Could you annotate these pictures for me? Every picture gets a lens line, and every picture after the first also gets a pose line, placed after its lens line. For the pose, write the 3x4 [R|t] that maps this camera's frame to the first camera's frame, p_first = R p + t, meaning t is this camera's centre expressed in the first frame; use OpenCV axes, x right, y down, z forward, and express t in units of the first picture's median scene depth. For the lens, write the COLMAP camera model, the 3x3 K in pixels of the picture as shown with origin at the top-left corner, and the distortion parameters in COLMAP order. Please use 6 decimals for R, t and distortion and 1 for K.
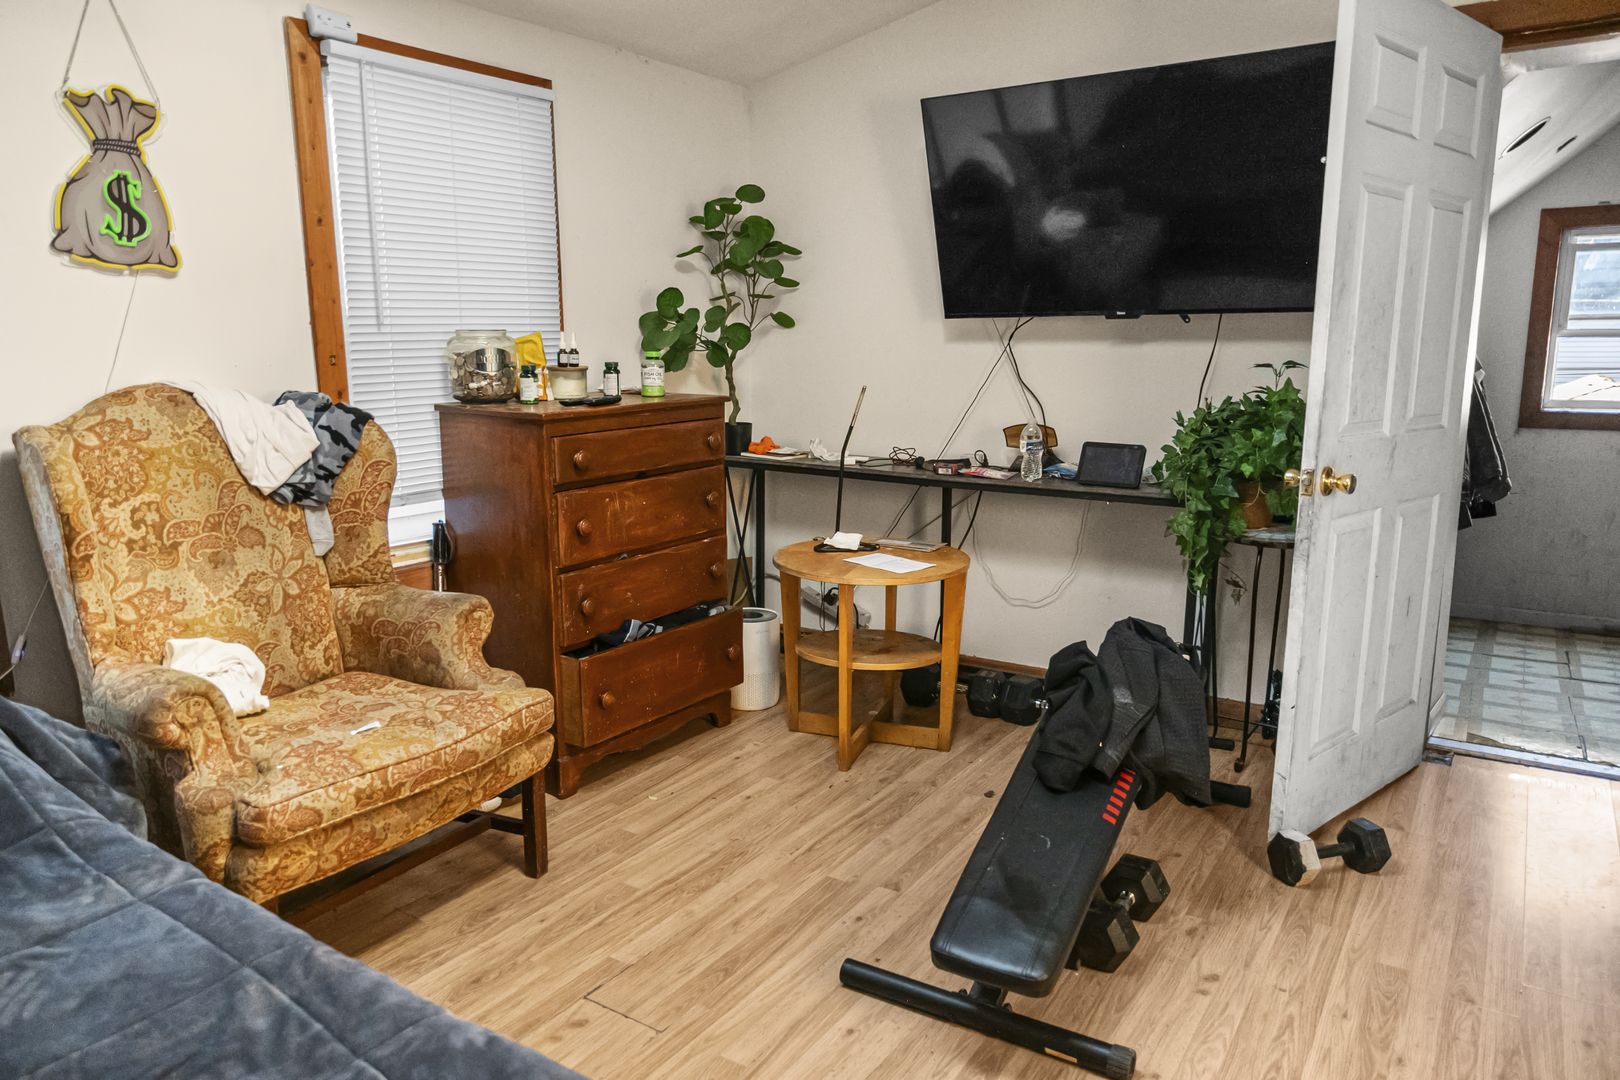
lens RADIAL K [[1142.5, 0, 811.8], [0, 1142.5, 509.9], [0, 0, 1]] dist [-0.017470, -0.001318]
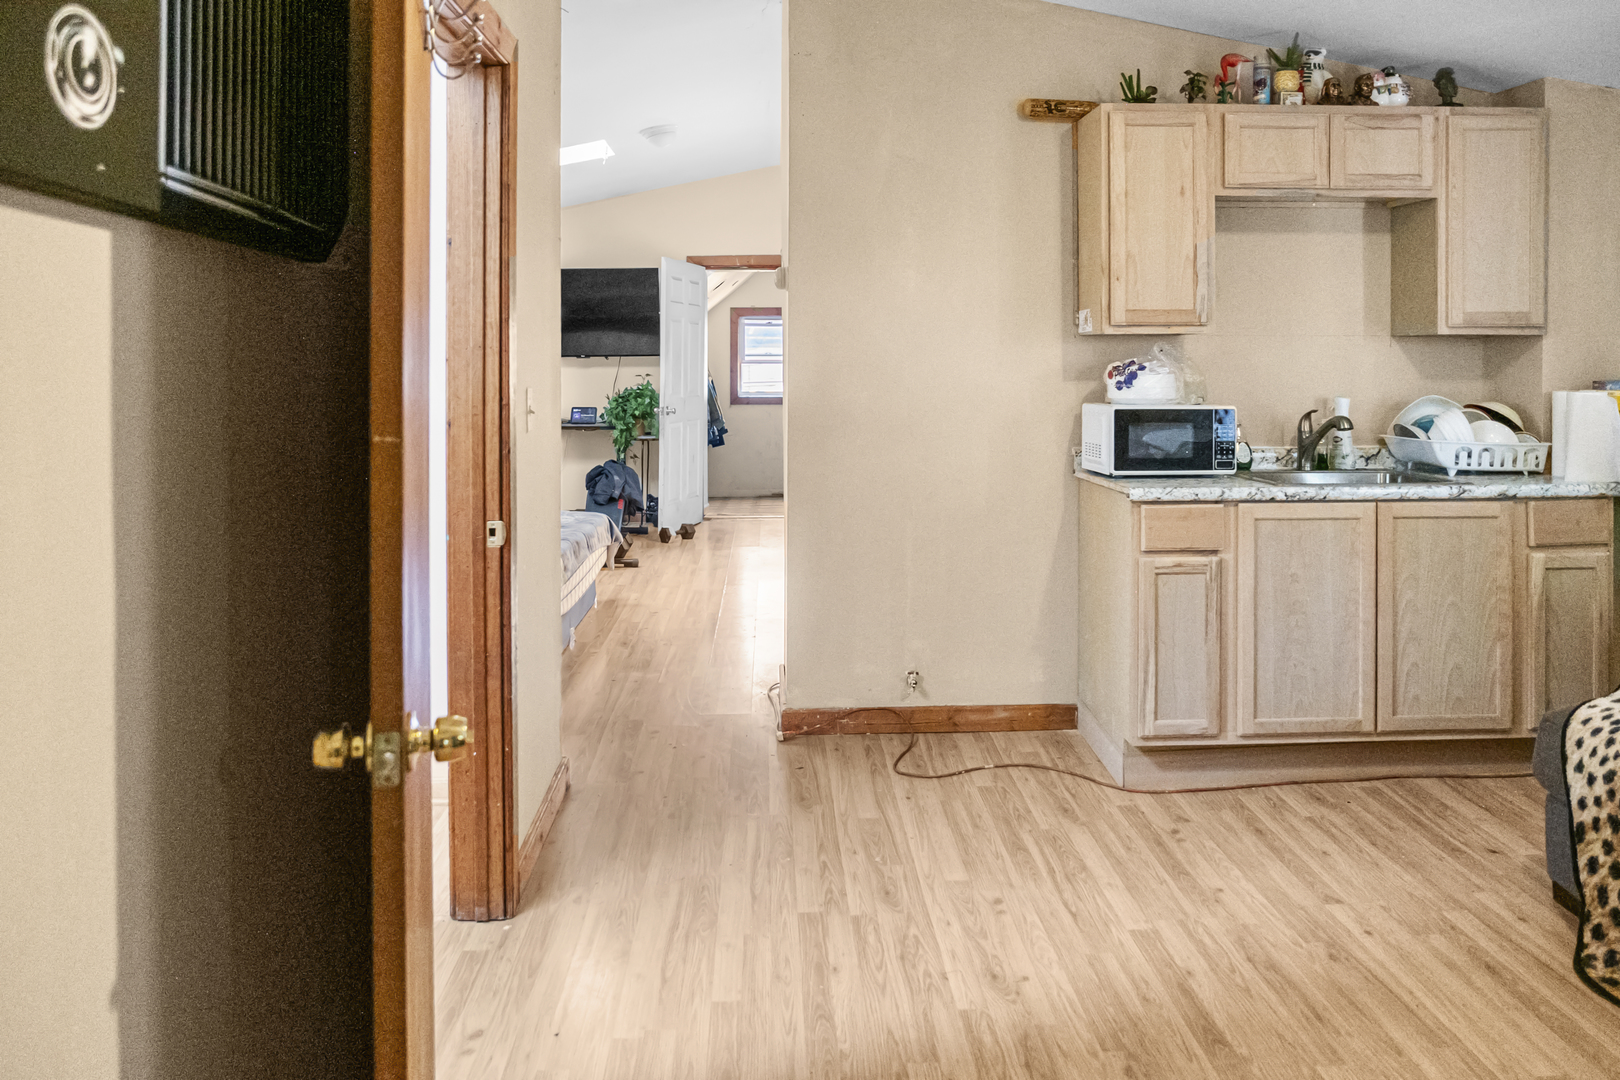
lens RADIAL K [[1142.5, 0, 811.8], [0, 1142.5, 509.9], [0, 0, 1]] dist [-0.017470, -0.001318]
pose [[0.823701, -0.073366, 0.562258, -0.768151], [0.084984, 0.996367, 0.005510, 0.200218], [-0.560620, 0.043244, 0.826943, -1.383198]]
